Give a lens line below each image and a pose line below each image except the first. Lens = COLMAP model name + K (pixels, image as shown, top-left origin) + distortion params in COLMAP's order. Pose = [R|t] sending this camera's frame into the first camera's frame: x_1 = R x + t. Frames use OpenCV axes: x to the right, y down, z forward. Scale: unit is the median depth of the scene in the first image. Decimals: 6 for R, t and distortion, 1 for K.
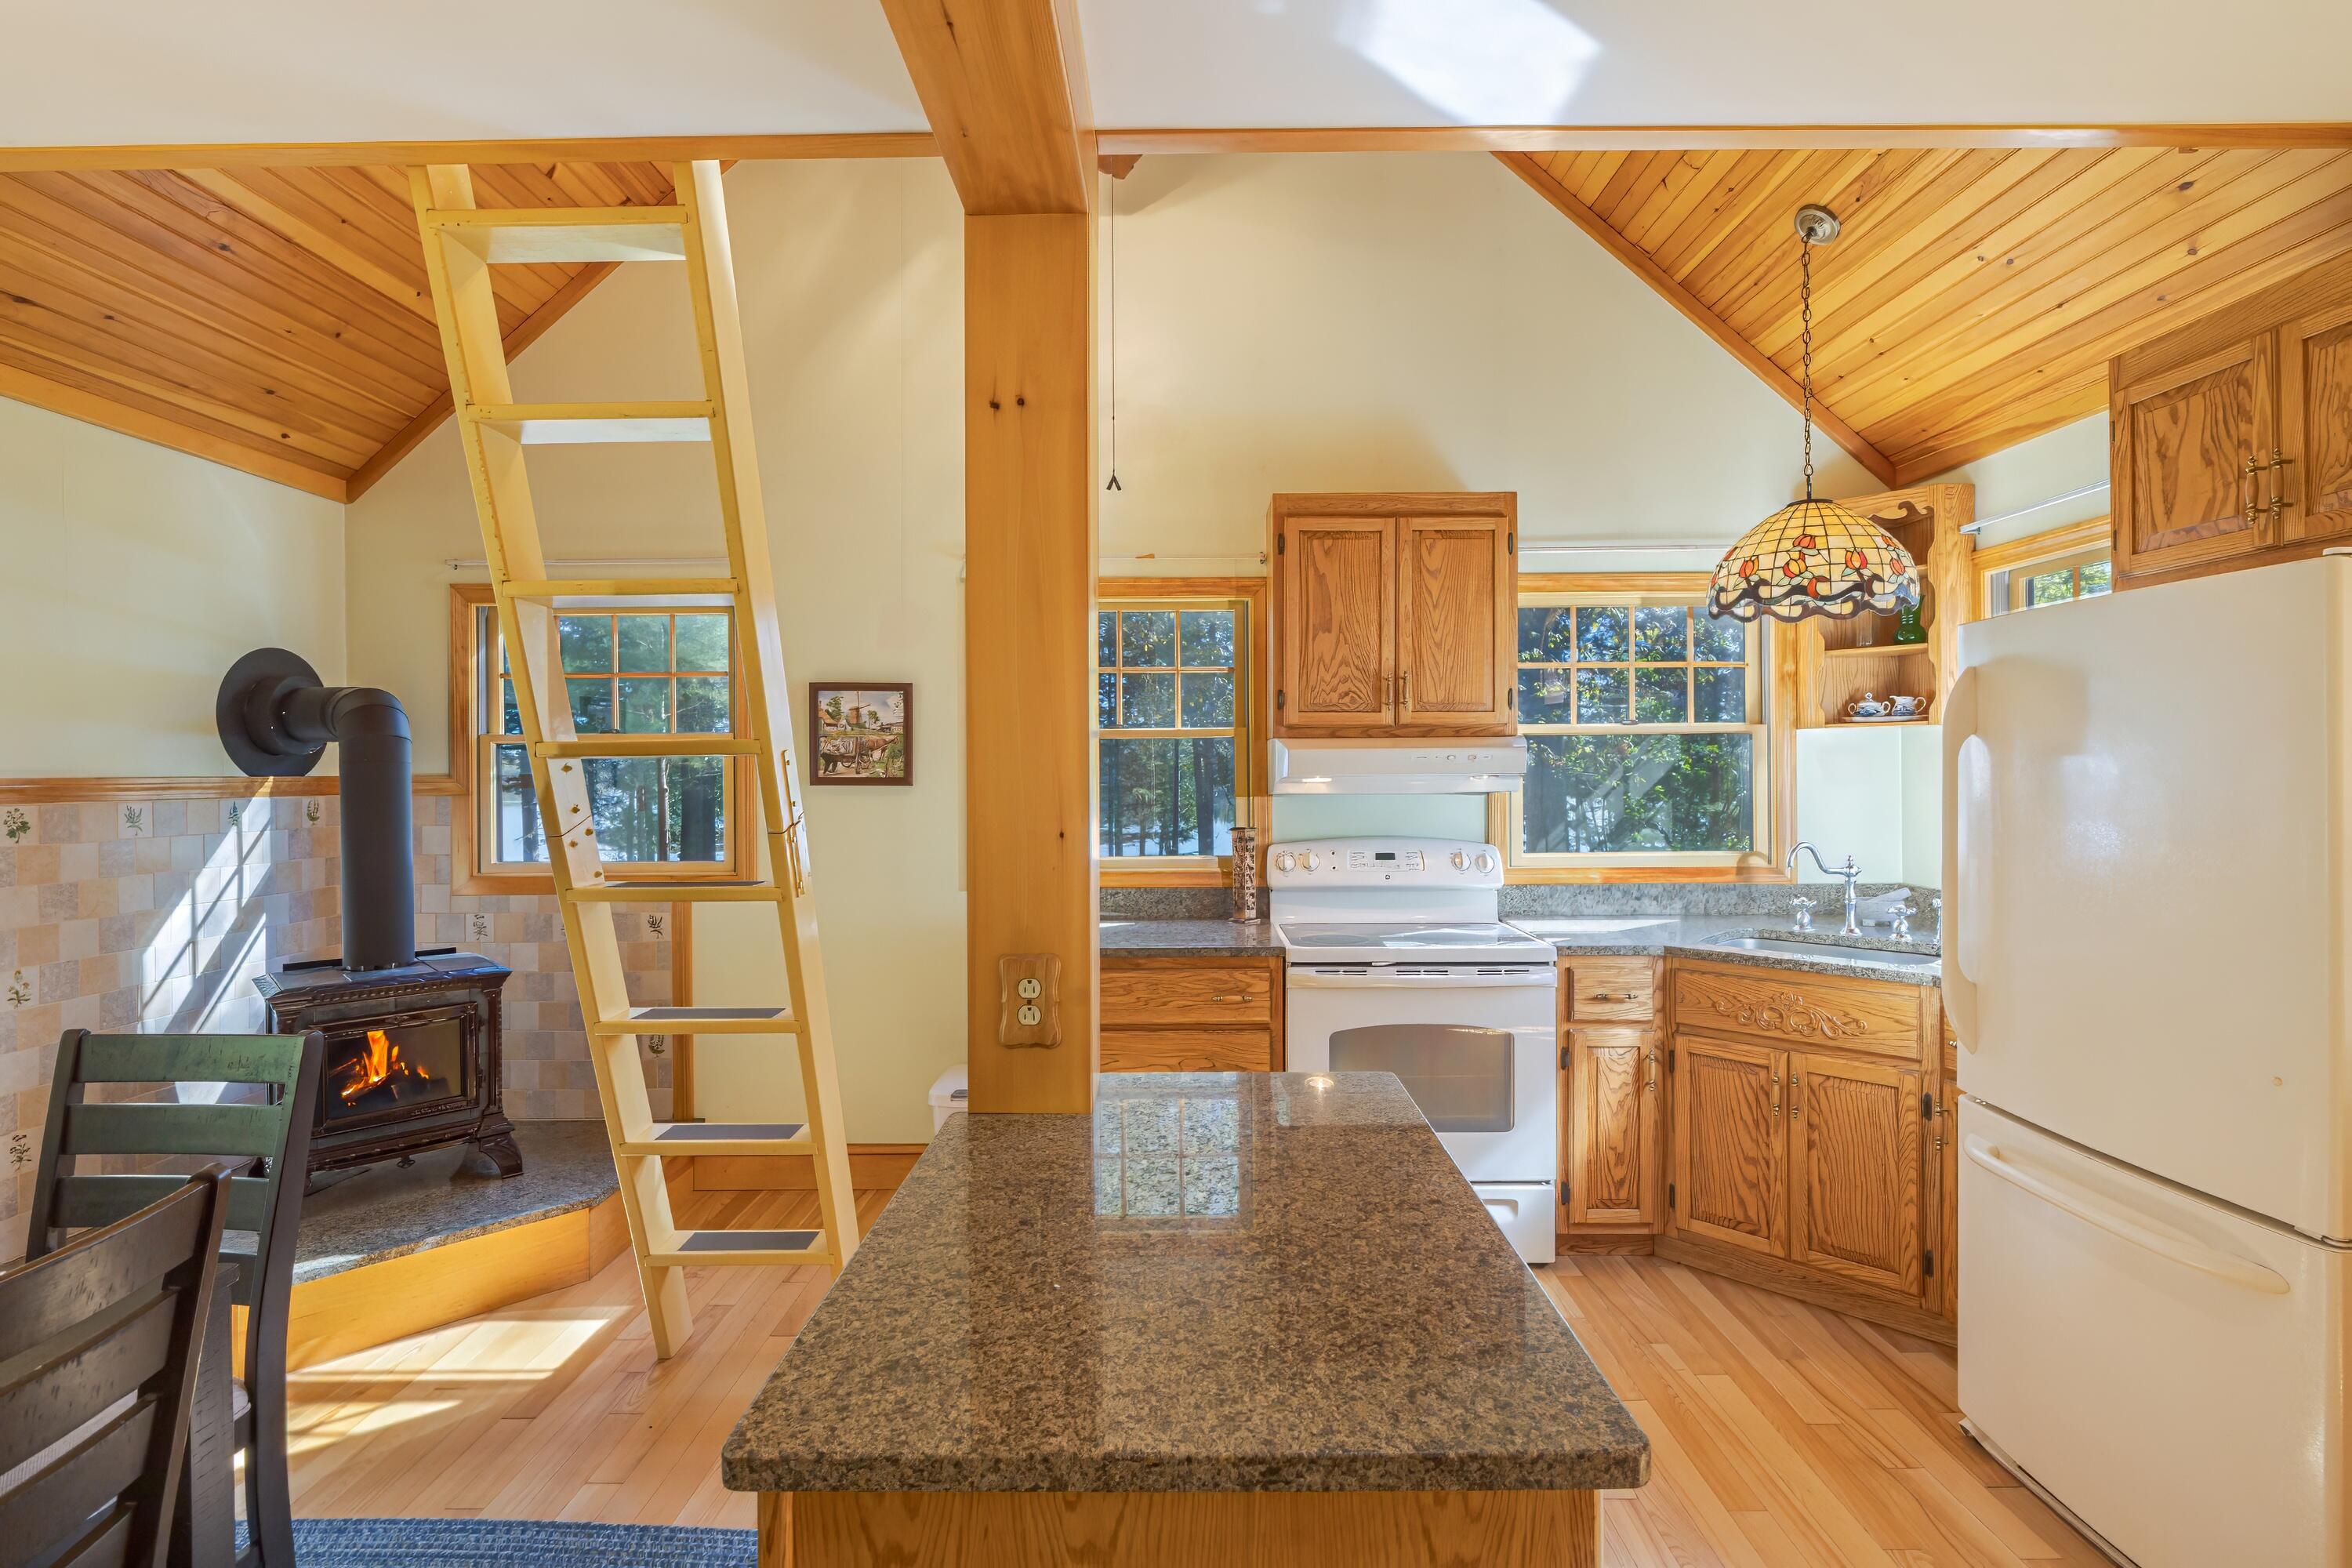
lens RADIAL K [[1087.3, 0, 1186.3], [0, 1087.3, 766.5], [0, 0, 1]] dist [-0.008015, 0.000177]
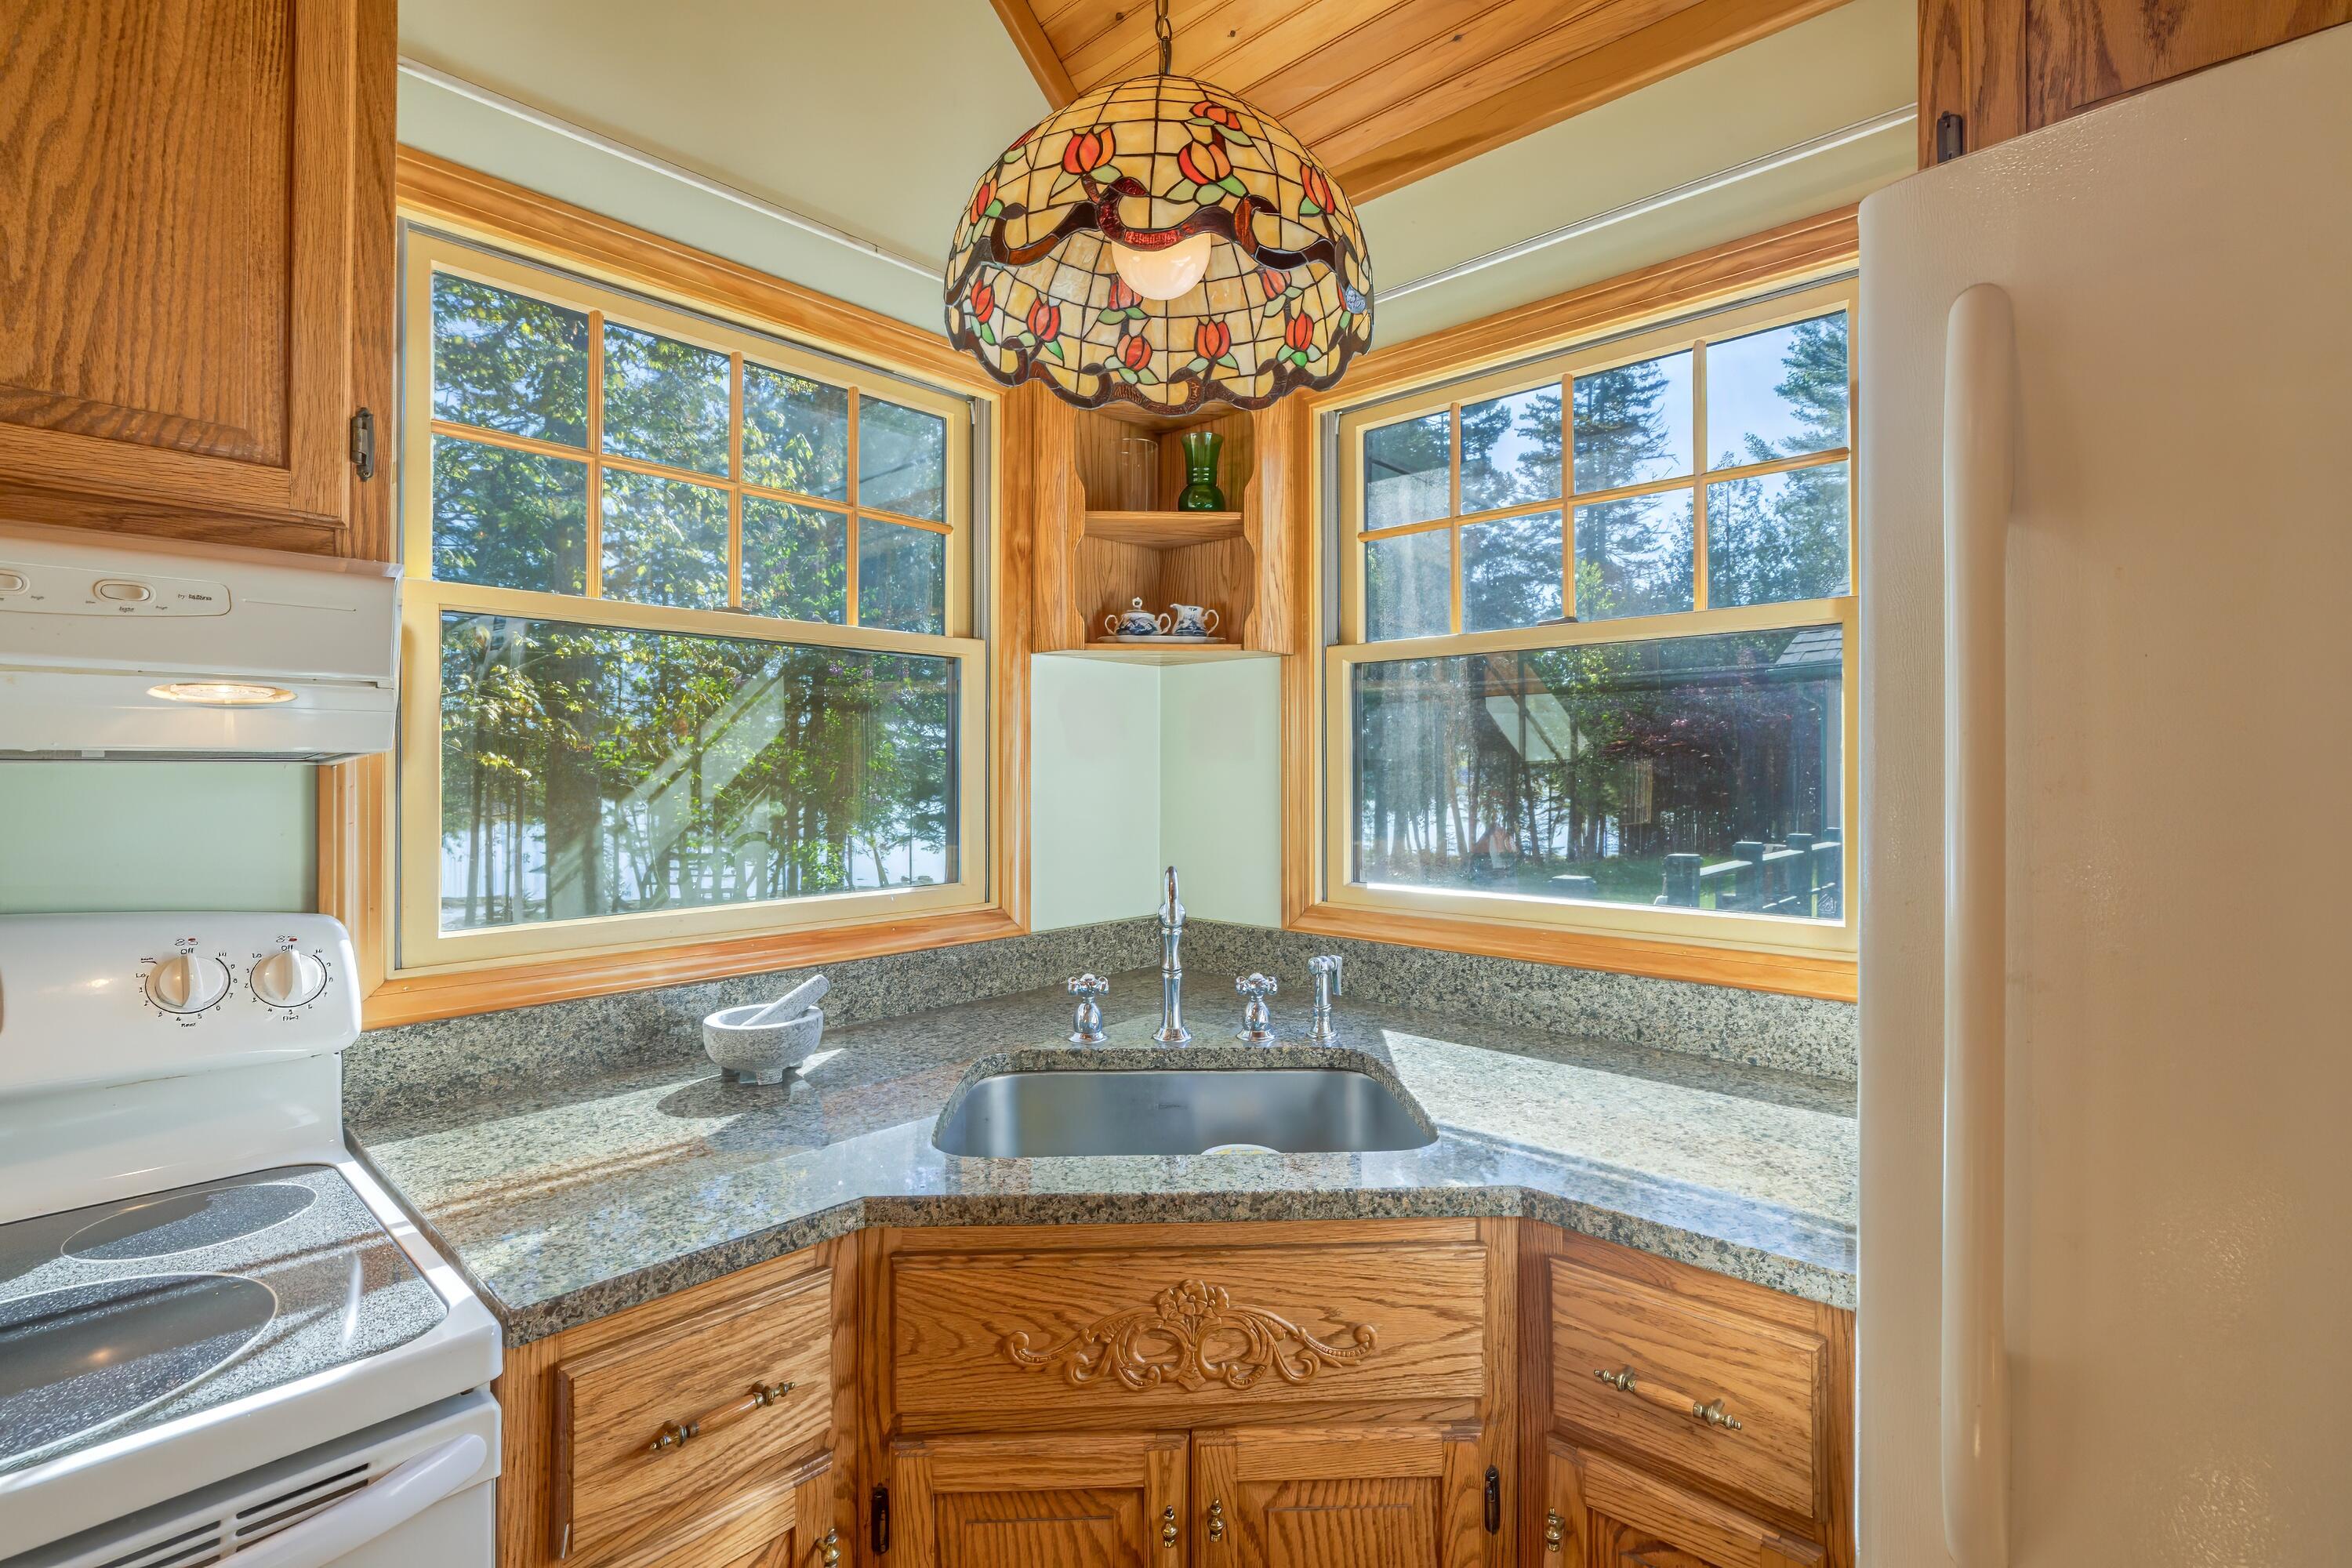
lens RADIAL K [[1068.4, 0, 1180.0], [0, 1068.4, 769.0], [0, 0, 1]] dist [0.000839, 0.000318]
pose [[0.674463, 0.007937, 0.738266, 0.258205], [-0.007293, 0.999965, -0.004088, 0.031669], [-0.738272, -0.002627, 0.674498, 0.699827]]
